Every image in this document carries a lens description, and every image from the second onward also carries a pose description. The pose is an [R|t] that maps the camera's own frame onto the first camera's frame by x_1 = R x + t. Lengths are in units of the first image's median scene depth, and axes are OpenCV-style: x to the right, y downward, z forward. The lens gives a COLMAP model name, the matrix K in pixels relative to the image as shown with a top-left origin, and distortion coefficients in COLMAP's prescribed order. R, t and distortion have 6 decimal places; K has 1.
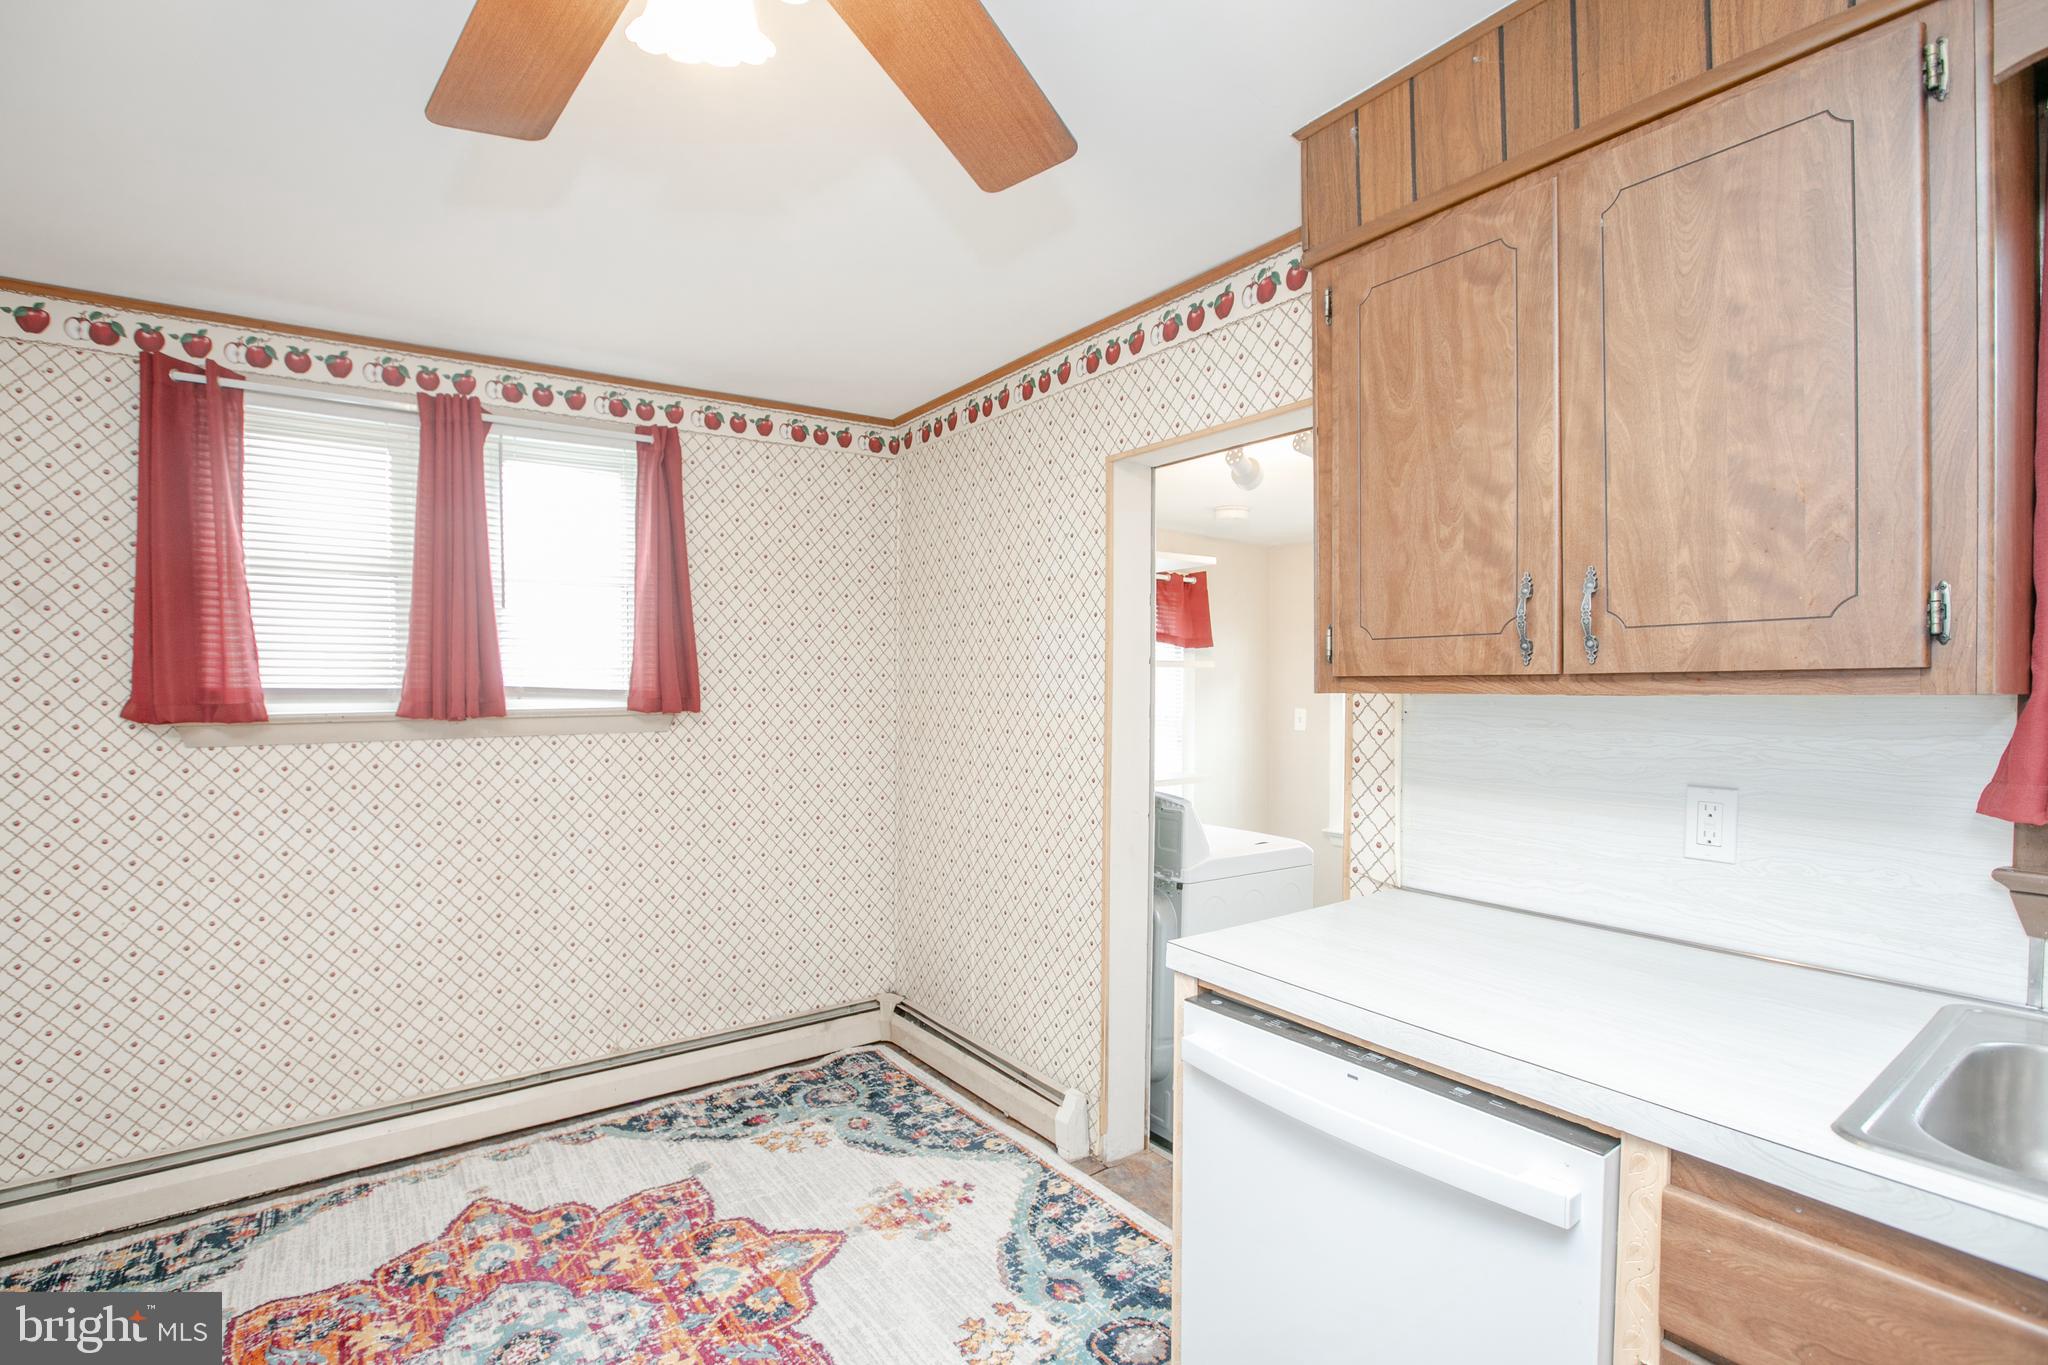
lens RADIAL K [[944.1, 0, 1025.6], [0, 944.1, 699.6], [0, 0, 1]] dist [-0.020219, 0.000224]
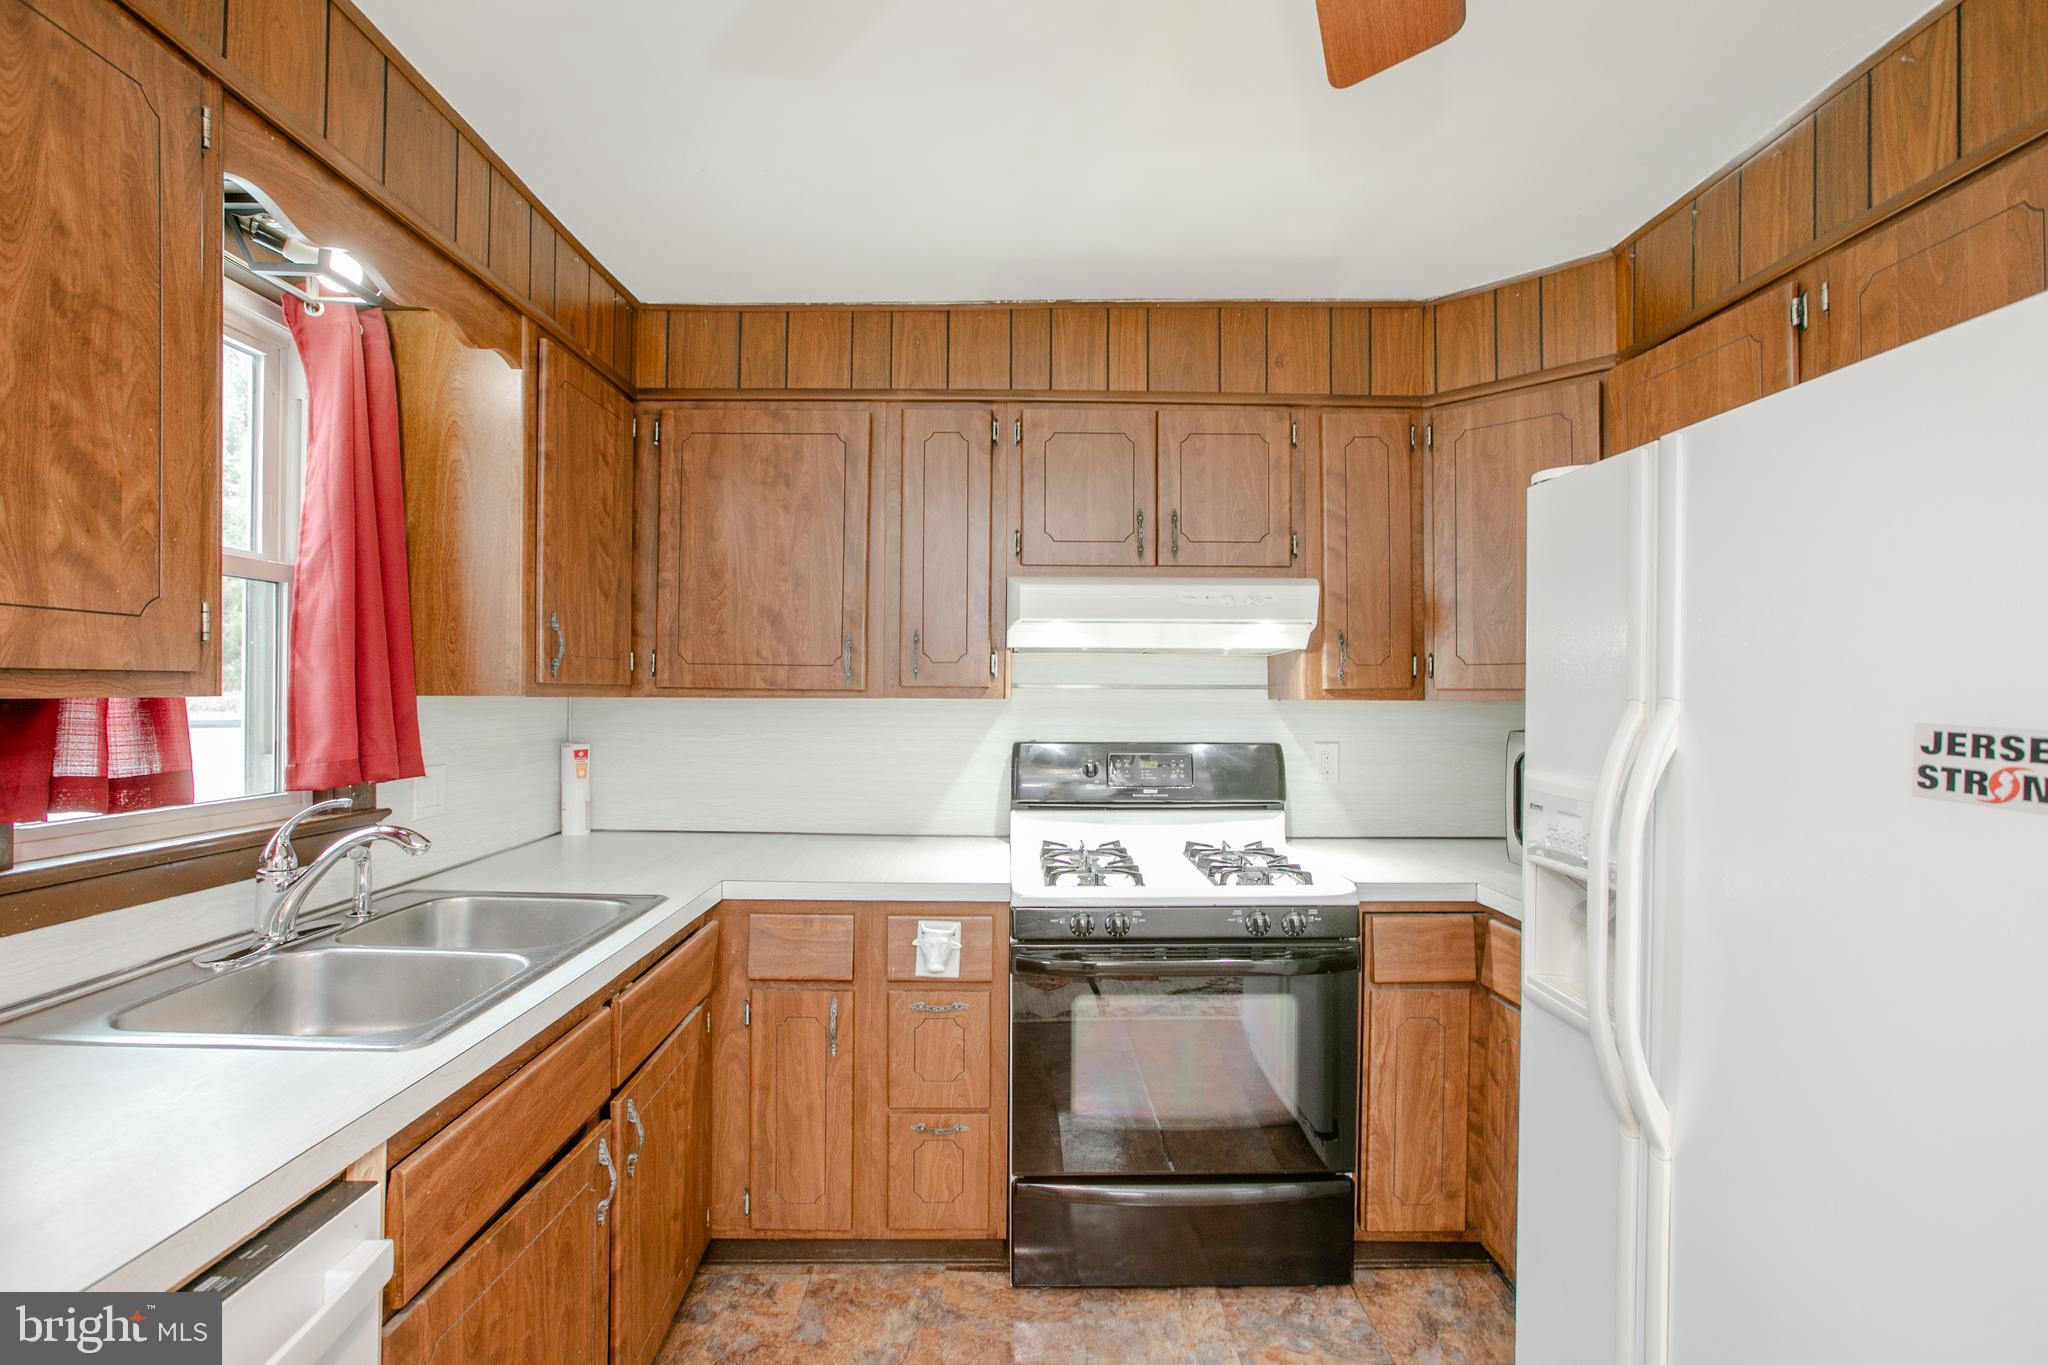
lens RADIAL K [[969.3, 0, 1021.0], [0, 969.3, 688.6], [0, 0, 1]] dist [-0.046107, 0.024442]
pose [[-0.812438, 0.009913, 0.582964, -0.319069], [0.015062, 0.999879, 0.003989, -0.003410], [-0.582854, 0.012022, -0.812488, 0.931439]]
